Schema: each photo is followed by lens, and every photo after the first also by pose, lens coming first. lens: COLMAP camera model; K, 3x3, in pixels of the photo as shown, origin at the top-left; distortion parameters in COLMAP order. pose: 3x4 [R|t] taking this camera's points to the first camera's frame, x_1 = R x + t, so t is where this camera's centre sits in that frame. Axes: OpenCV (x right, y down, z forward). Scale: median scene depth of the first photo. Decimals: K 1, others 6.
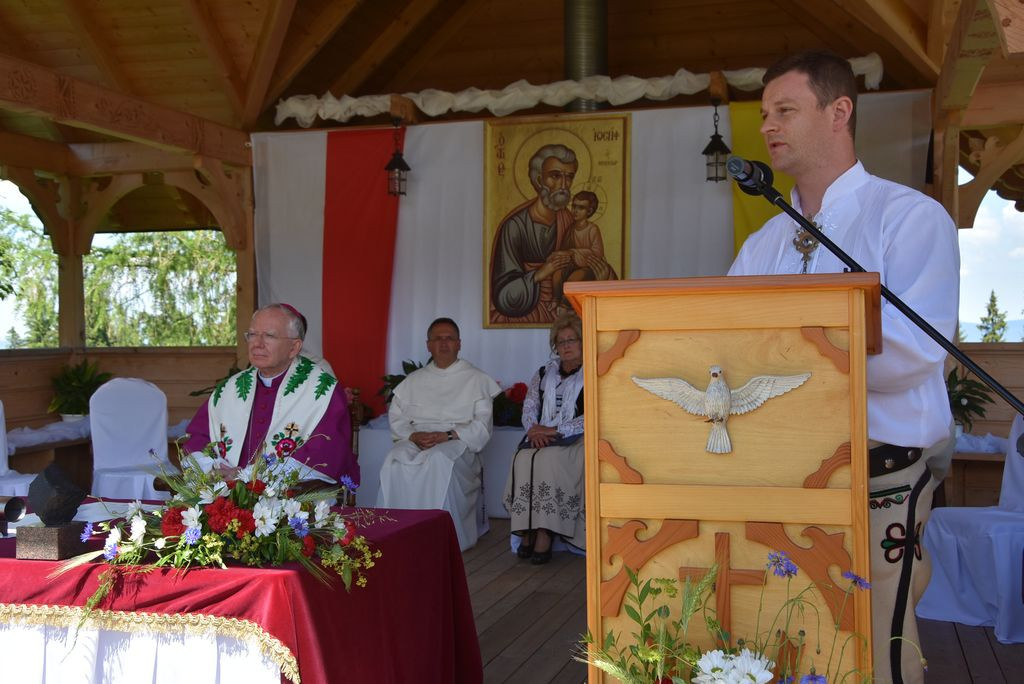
lens RADIAL K [[1139.9, 0, 512.0], [0, 1139.9, 342.0], [0, 0, 1]] dist [-0.010319, 0.219373]
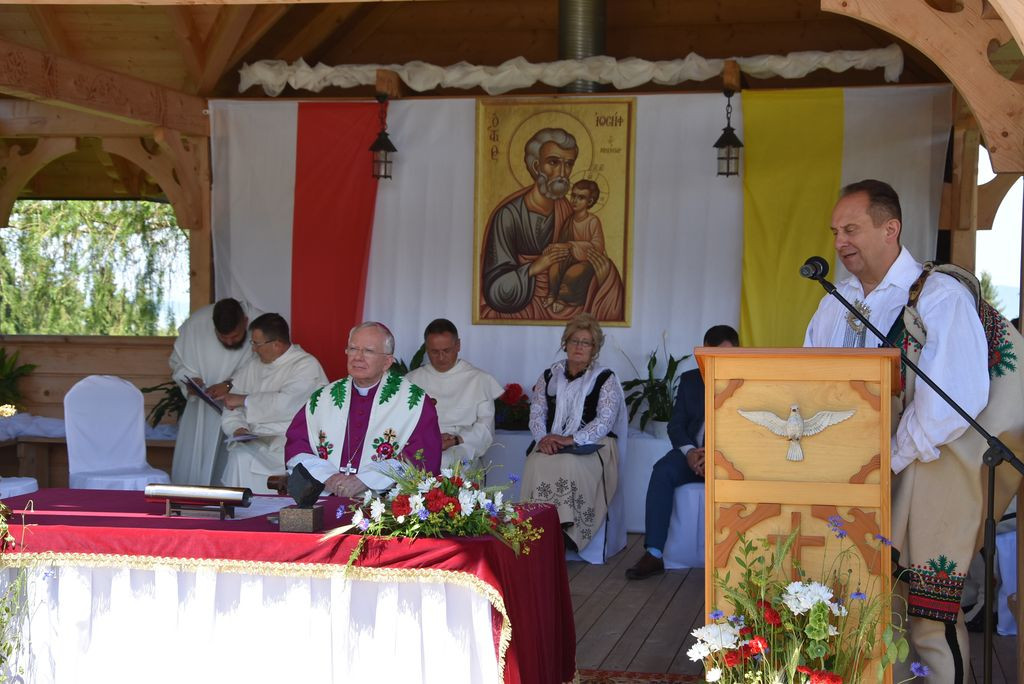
lens RADIAL K [[1535.3, 0, 512.0], [0, 1535.3, 342.0], [0, 0, 1]] dist [0.159232, 0.065844]
pose [[0.997161, 0.014540, 0.073876, -0.087140], [-0.016119, 0.999653, 0.020828, -0.024471], [-0.073548, -0.021959, 0.997050, -0.257189]]
